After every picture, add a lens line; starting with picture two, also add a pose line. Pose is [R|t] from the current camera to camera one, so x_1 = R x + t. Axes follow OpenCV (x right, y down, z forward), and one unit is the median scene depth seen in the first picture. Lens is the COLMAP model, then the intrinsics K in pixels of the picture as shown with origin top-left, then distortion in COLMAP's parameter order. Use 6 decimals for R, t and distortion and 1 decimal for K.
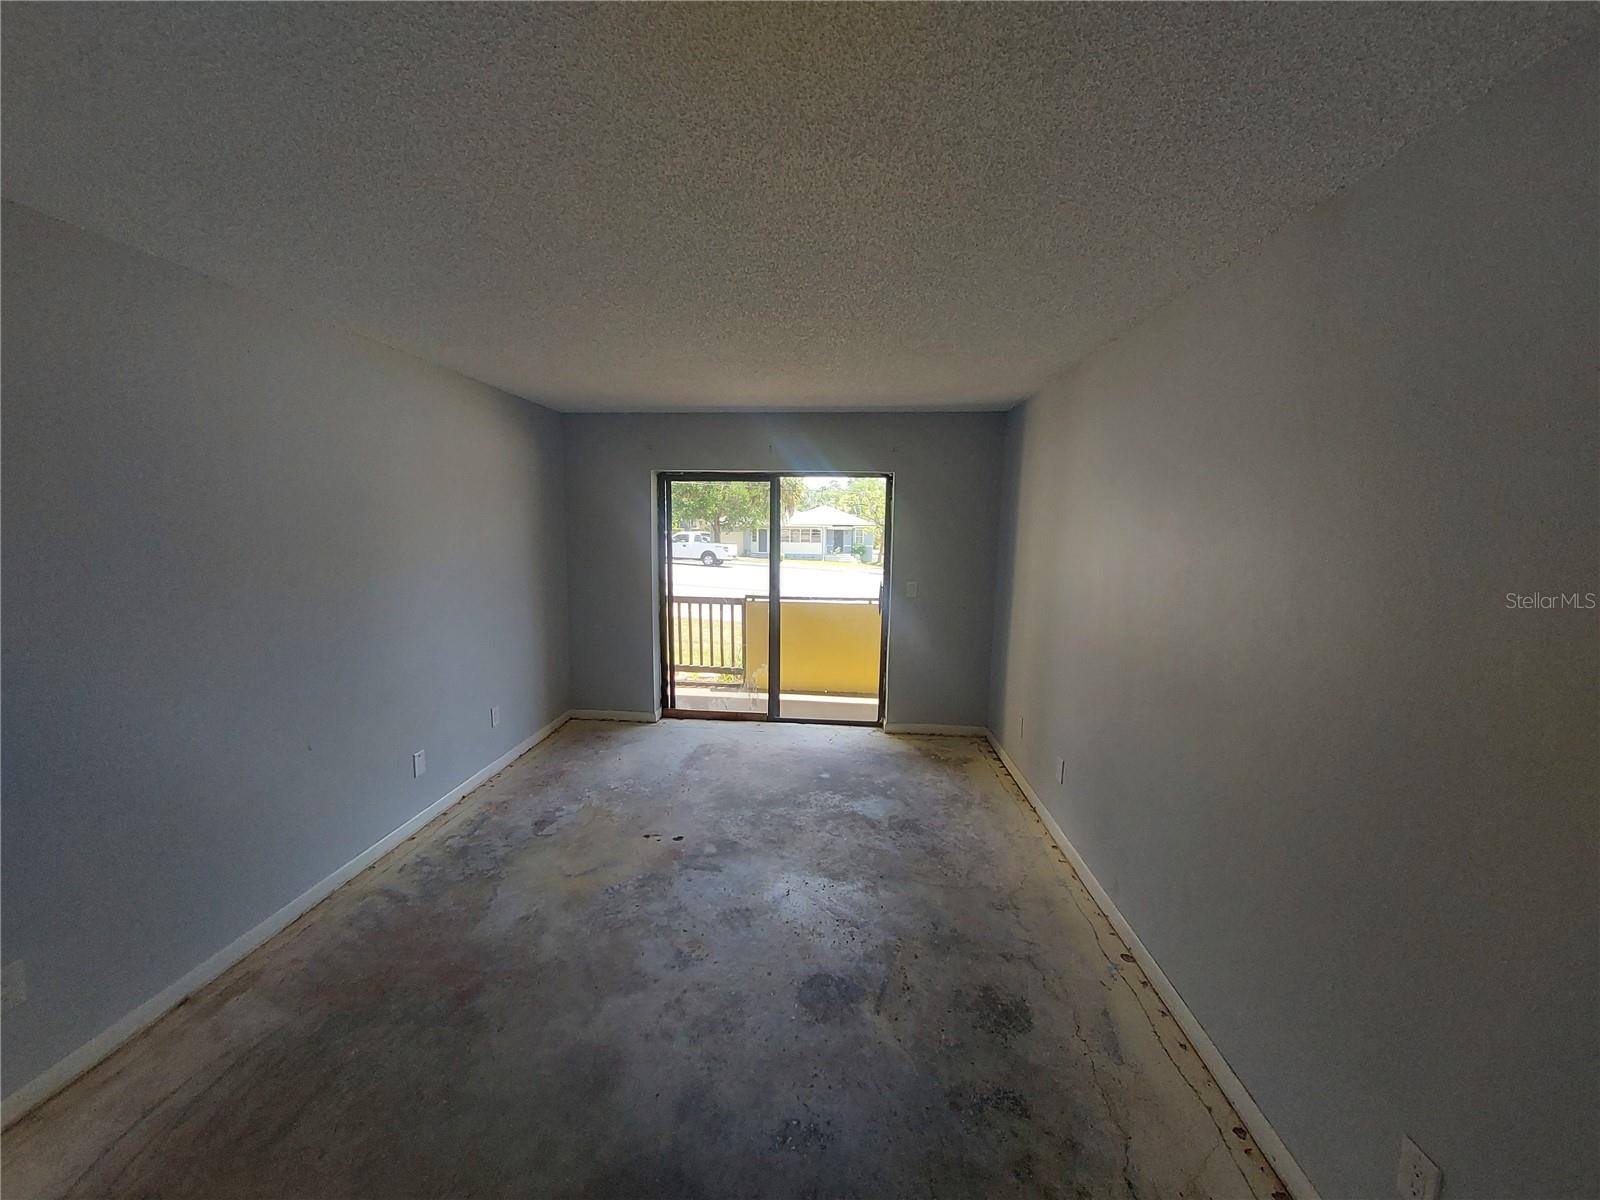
lens RADIAL K [[637.1, 0, 798.1], [0, 637.1, 602.2], [0, 0, 1]] dist [0.000857, 0.000121]
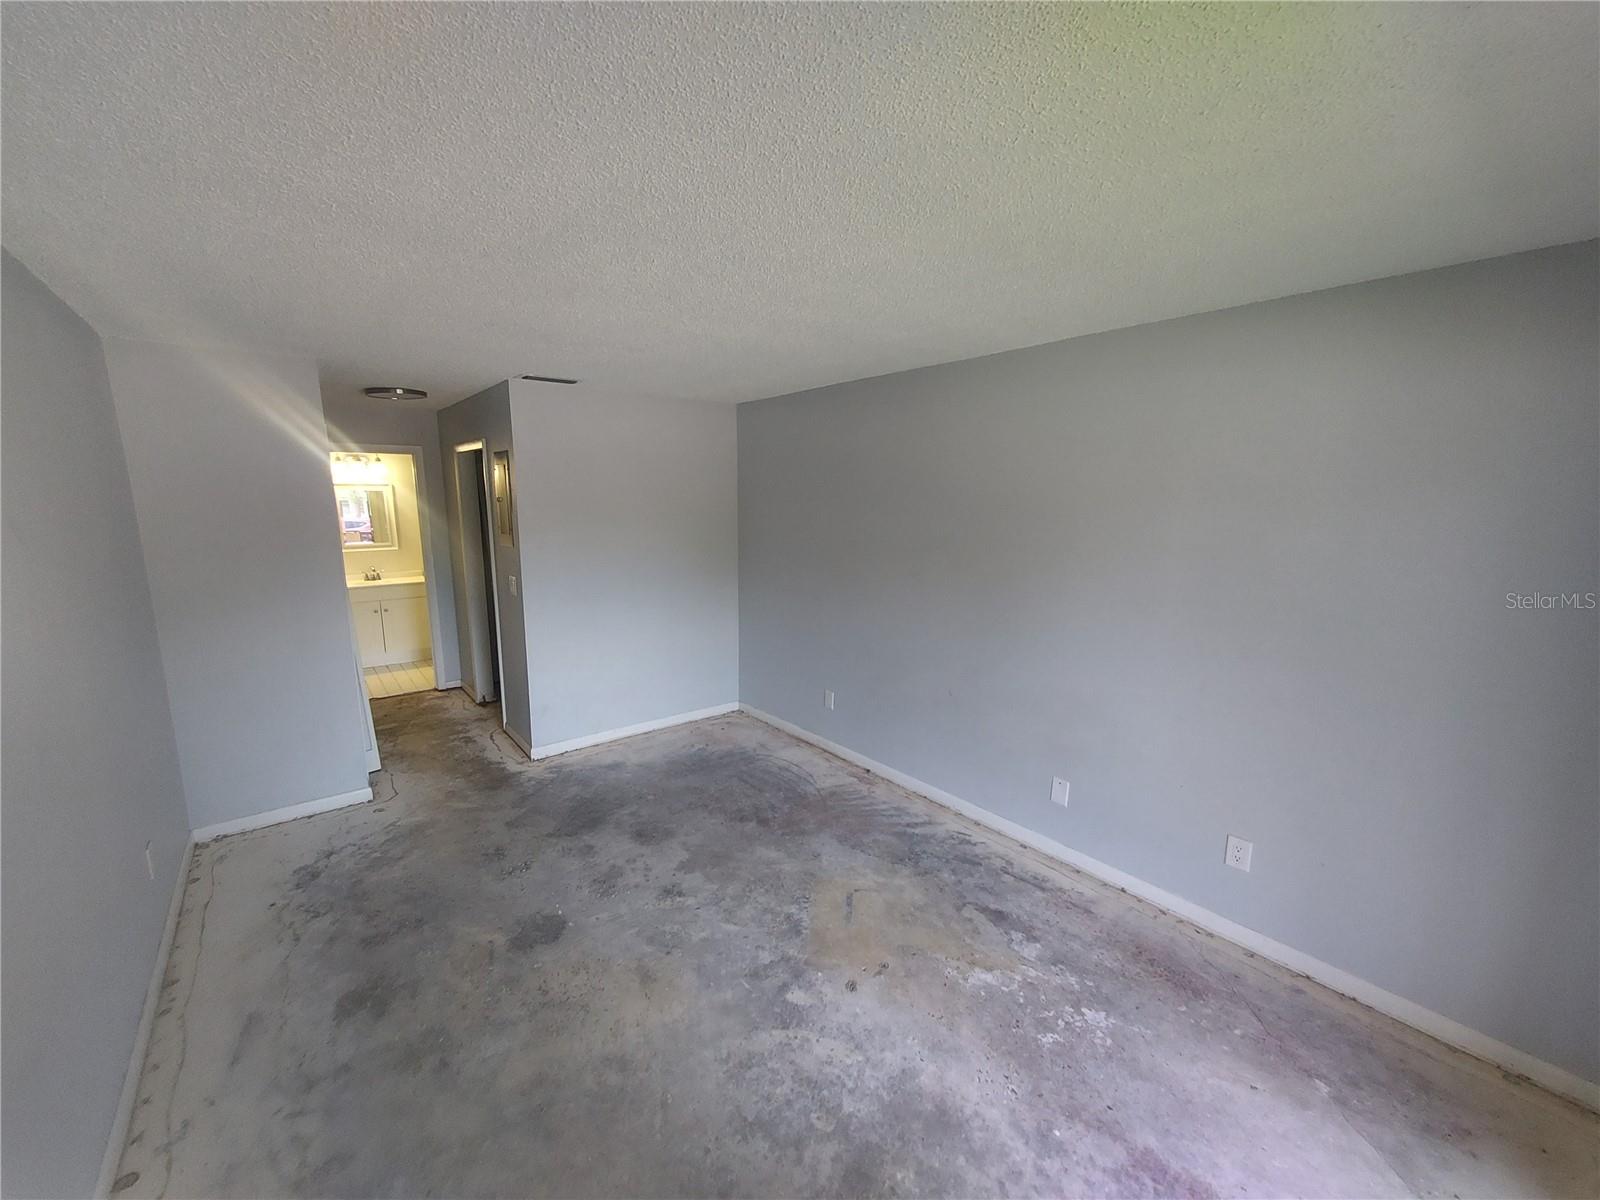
lens RADIAL K [[637.1, 0, 798.7], [0, 637.1, 603.5], [0, 0, 1]] dist [0.000857, 0.000121]
pose [[-0.730837, 0.095768, -0.675800, 0.370911], [-0.103250, 0.963202, 0.248155, -0.264911], [0.674698, 0.251137, -0.694056, 1.694472]]
